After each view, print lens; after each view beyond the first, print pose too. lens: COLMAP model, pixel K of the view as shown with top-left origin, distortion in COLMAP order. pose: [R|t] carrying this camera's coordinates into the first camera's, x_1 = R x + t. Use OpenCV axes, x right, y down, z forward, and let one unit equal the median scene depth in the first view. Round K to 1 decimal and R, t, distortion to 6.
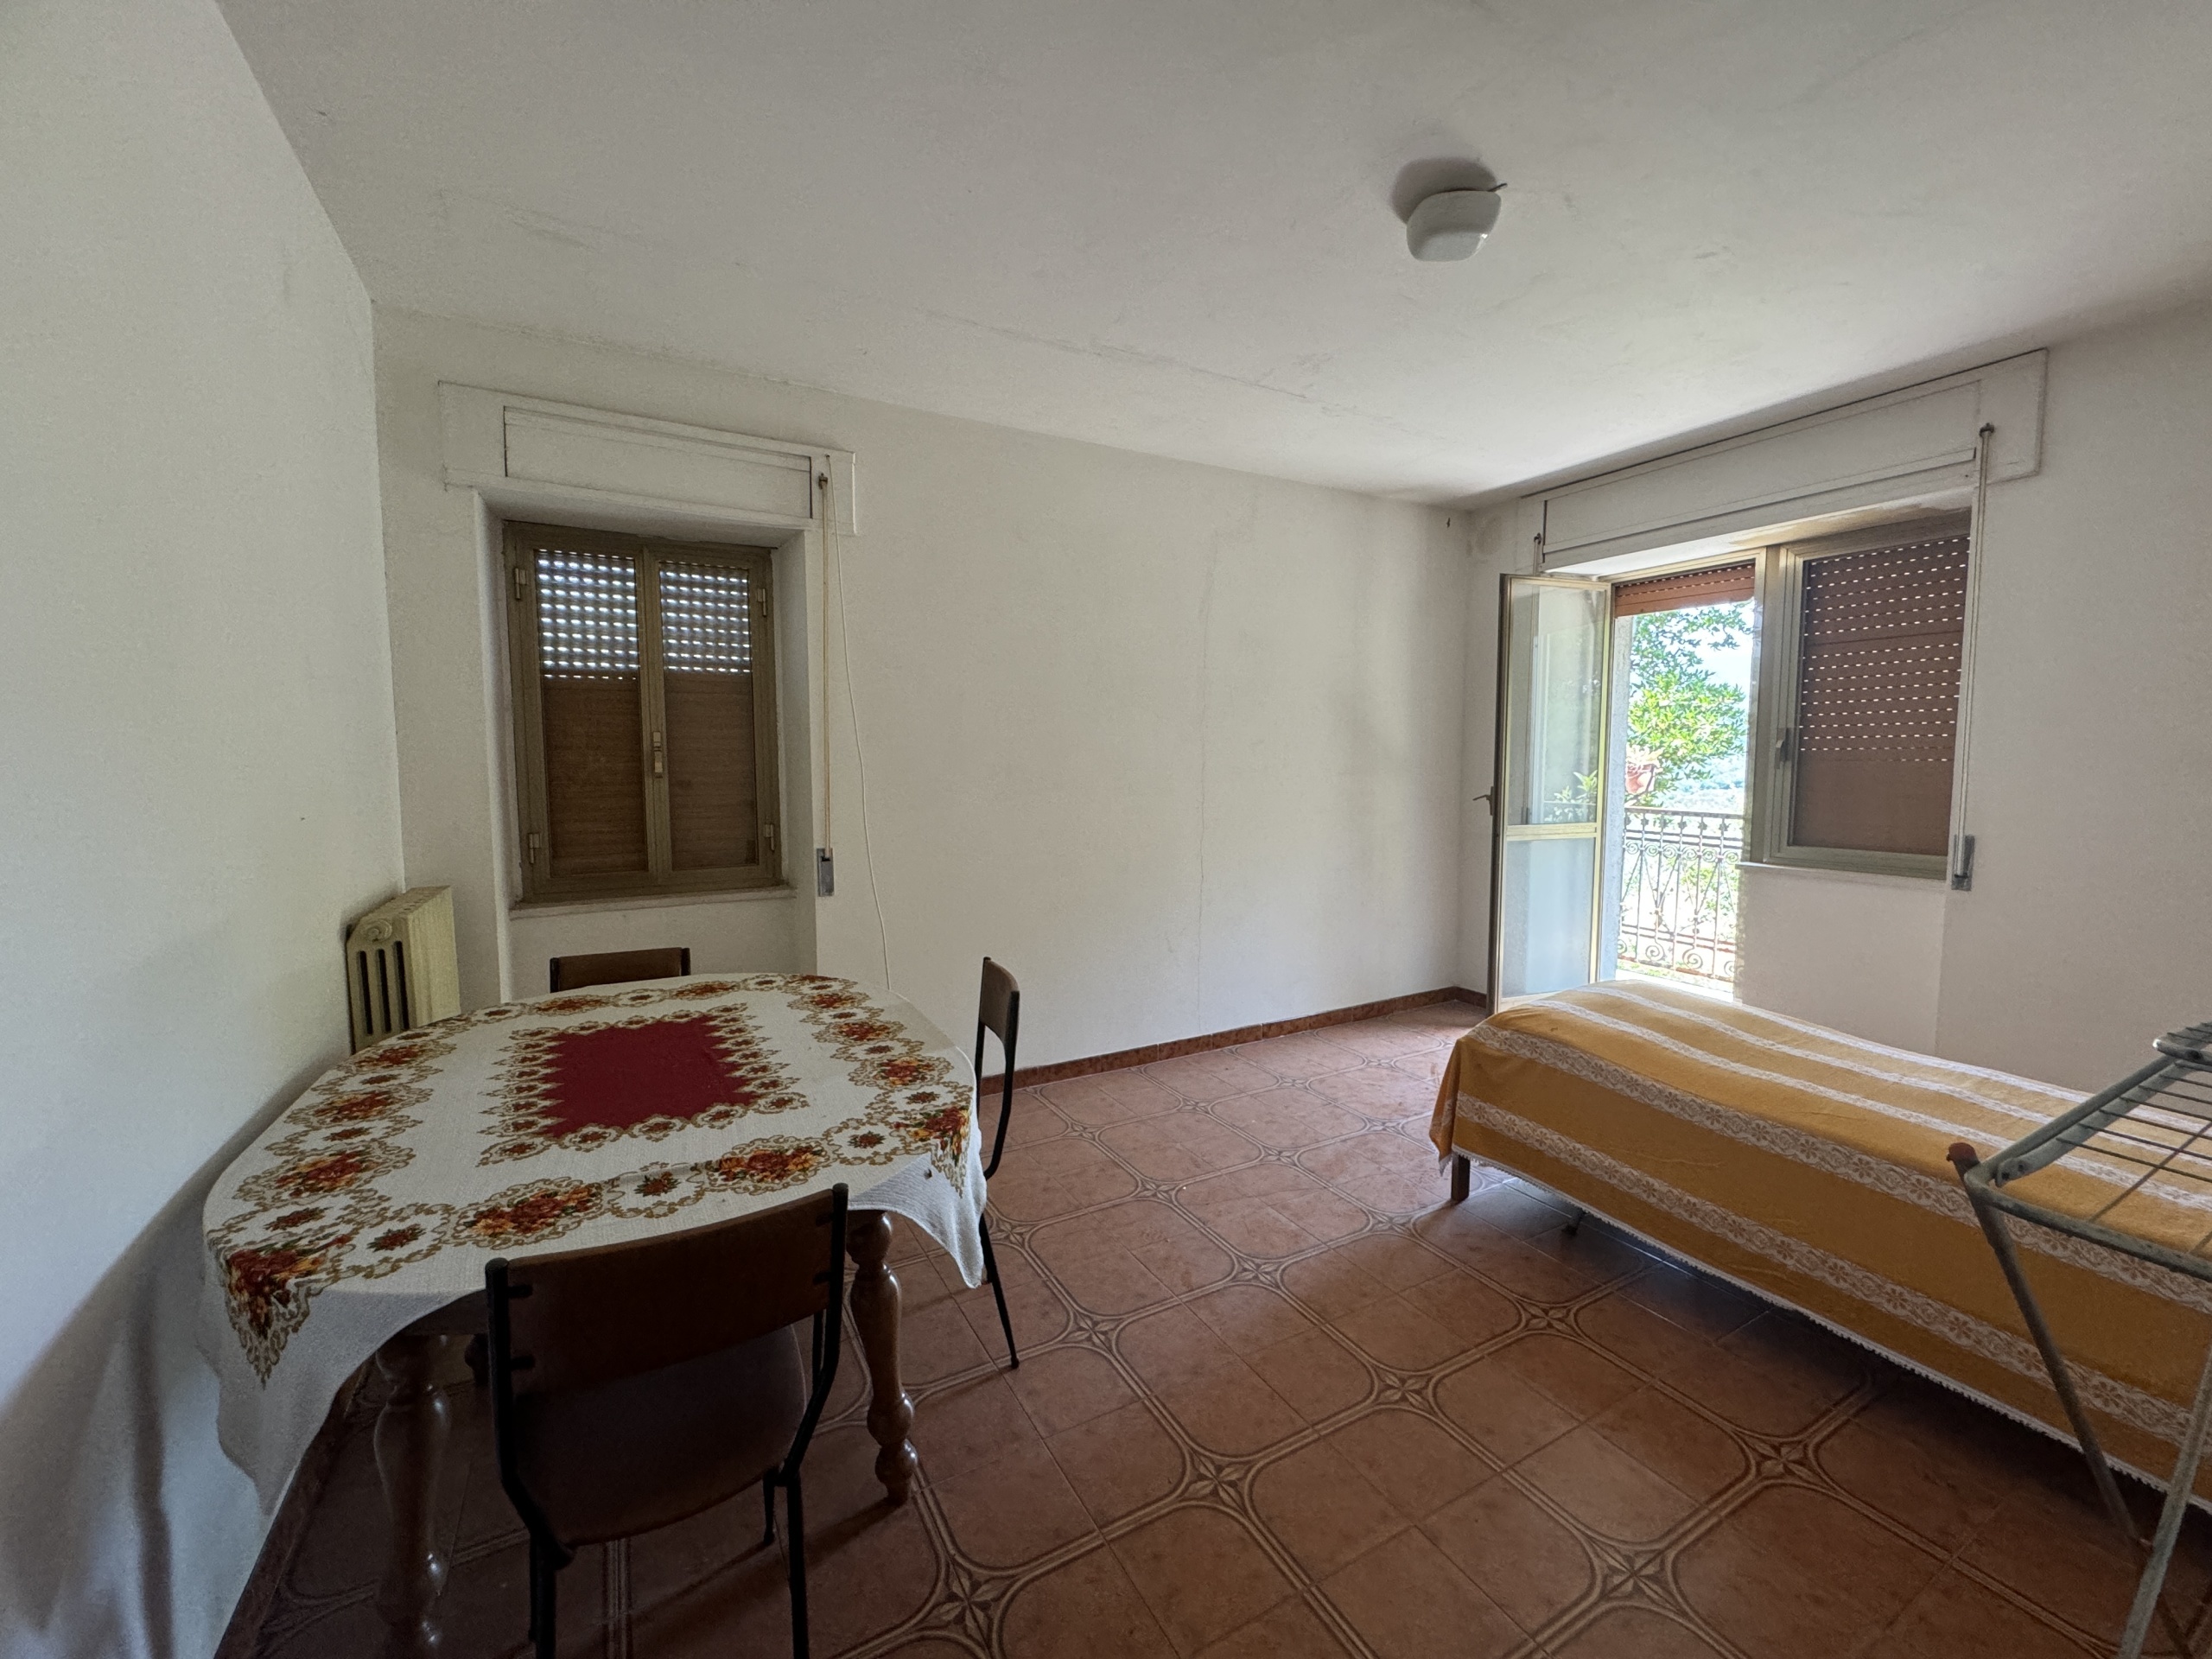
lens RADIAL K [[886.3, 0, 1104.7], [0, 886.3, 826.9], [0, 0, 1]] dist [-0.000723, 0.000512]
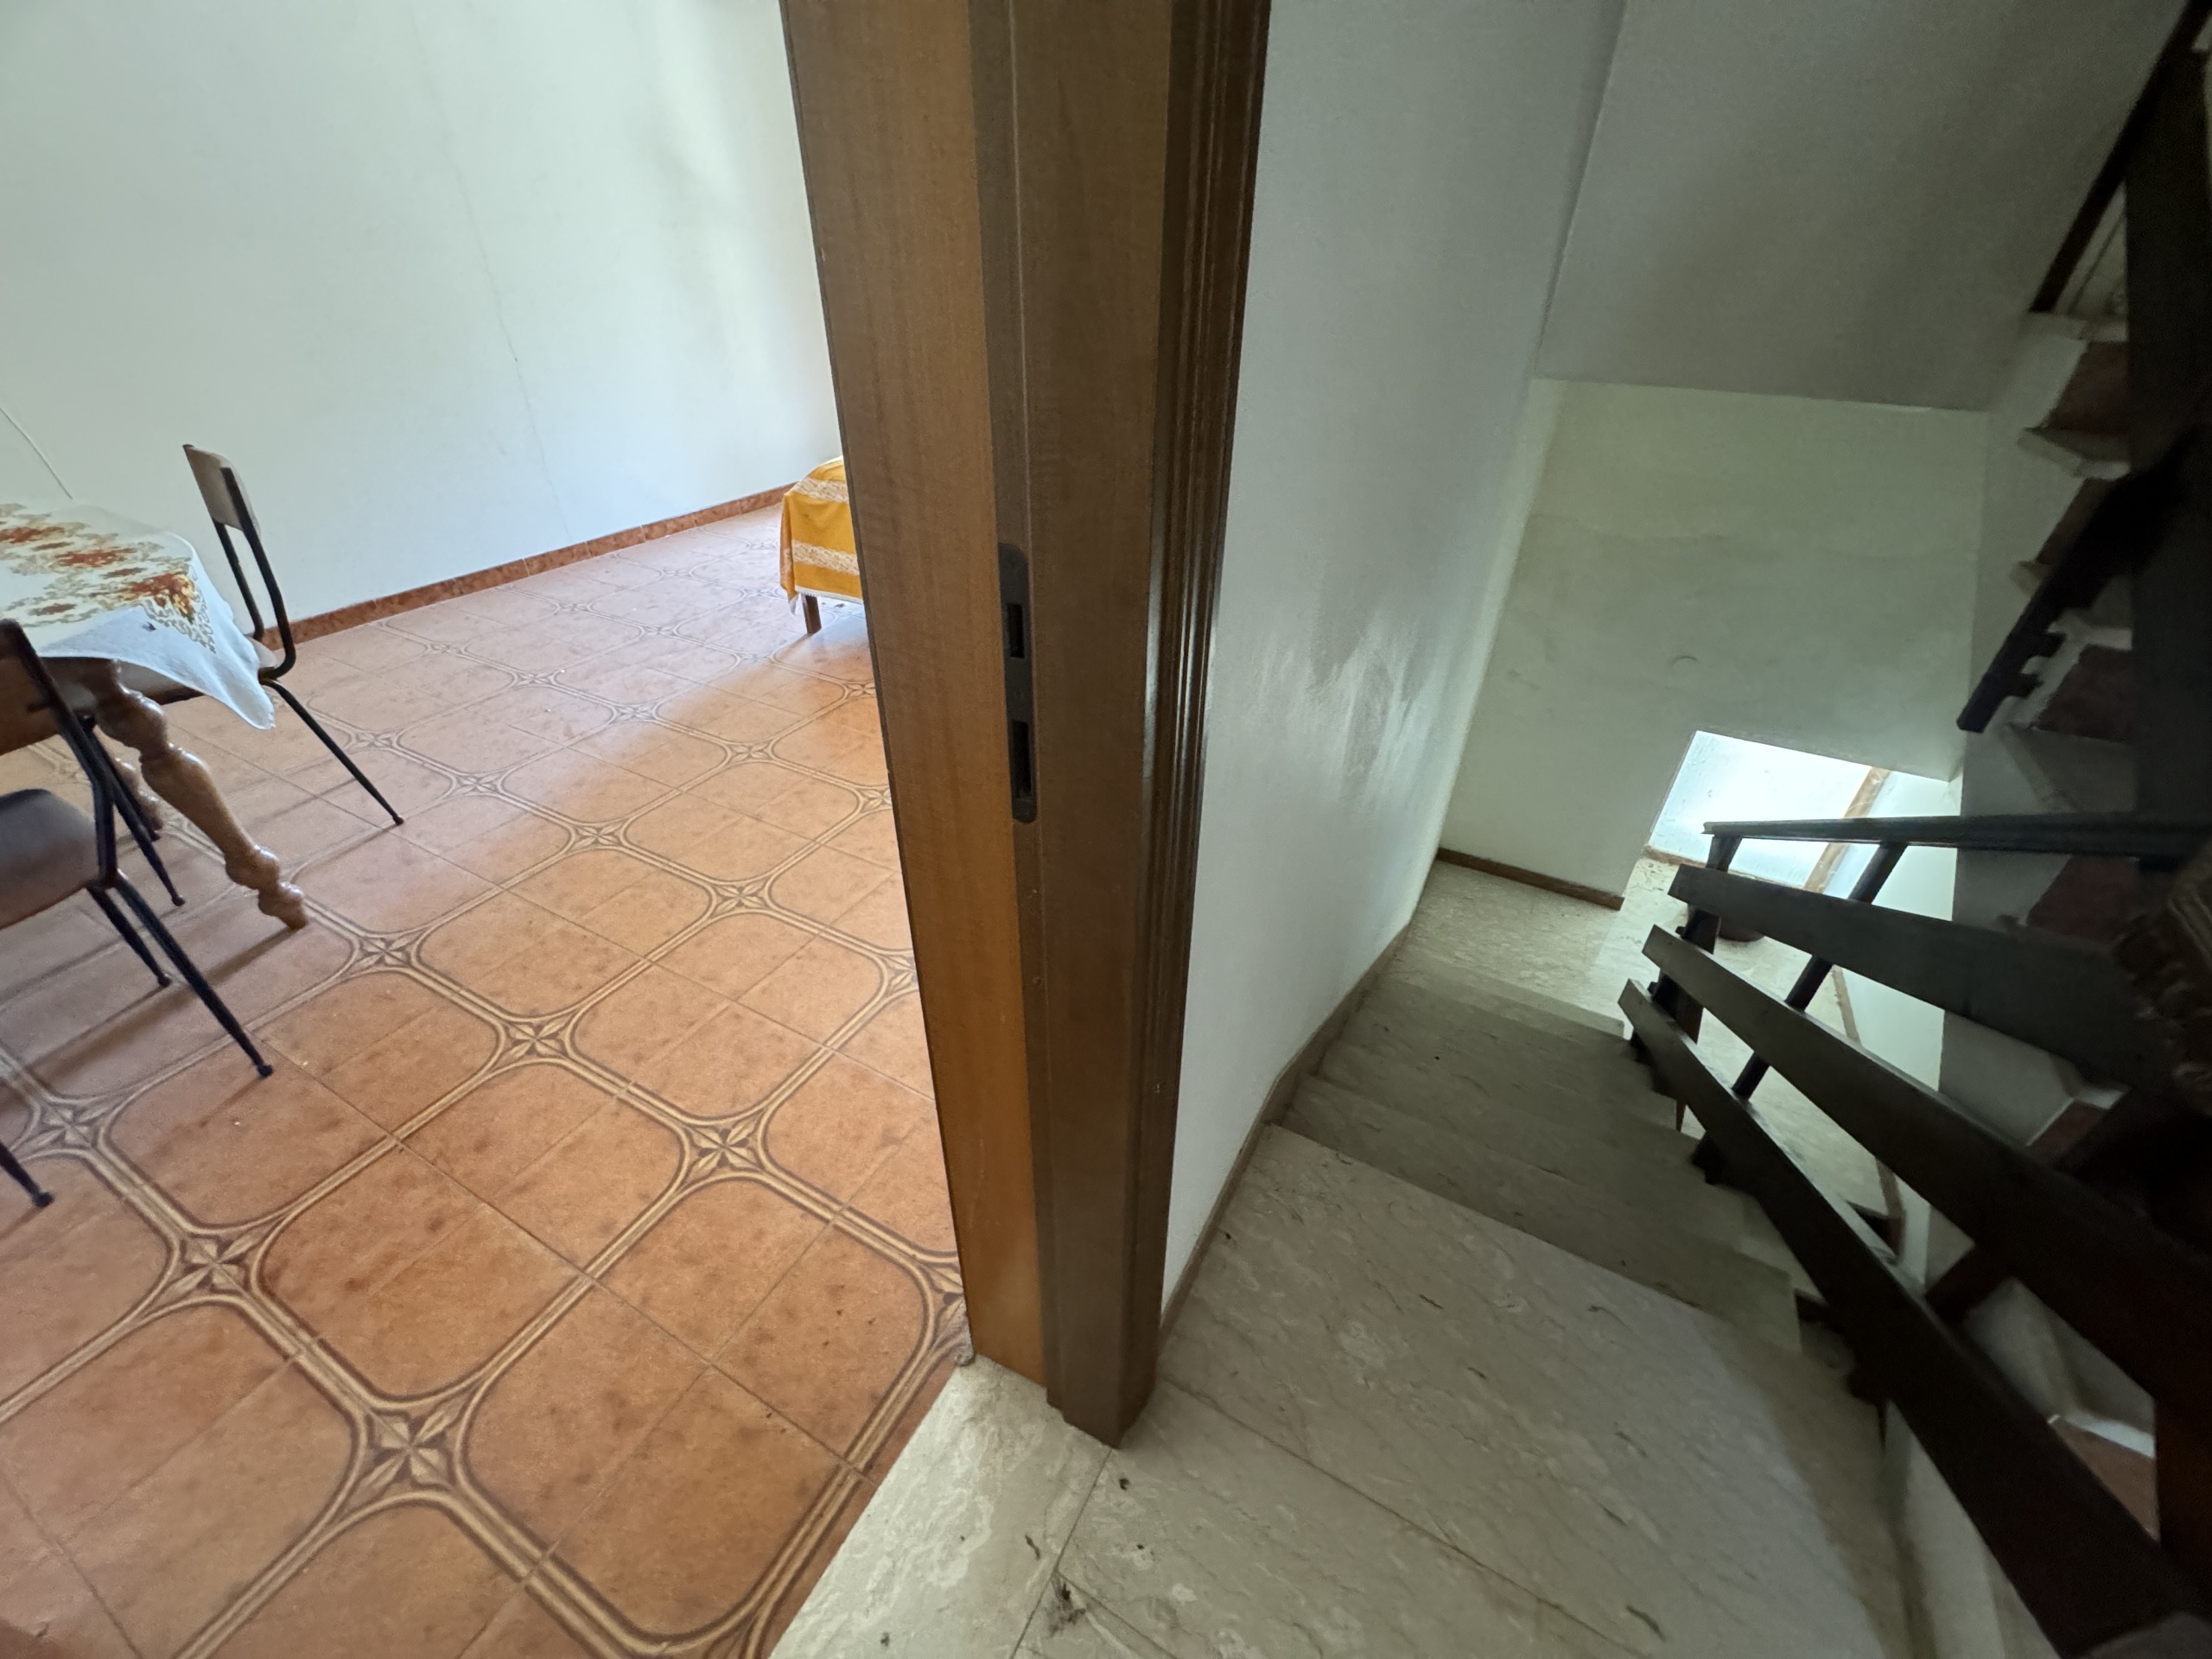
lens RADIAL K [[886.3, 0, 1104.5], [0, 886.3, 820.8], [0, 0, 1]] dist [-0.000723, 0.000512]
pose [[0.841657, -0.286250, 0.457901, 0.104864], [0.026490, 0.868811, 0.494434, 0.052527], [-0.539362, -0.404015, 0.738824, -0.242773]]
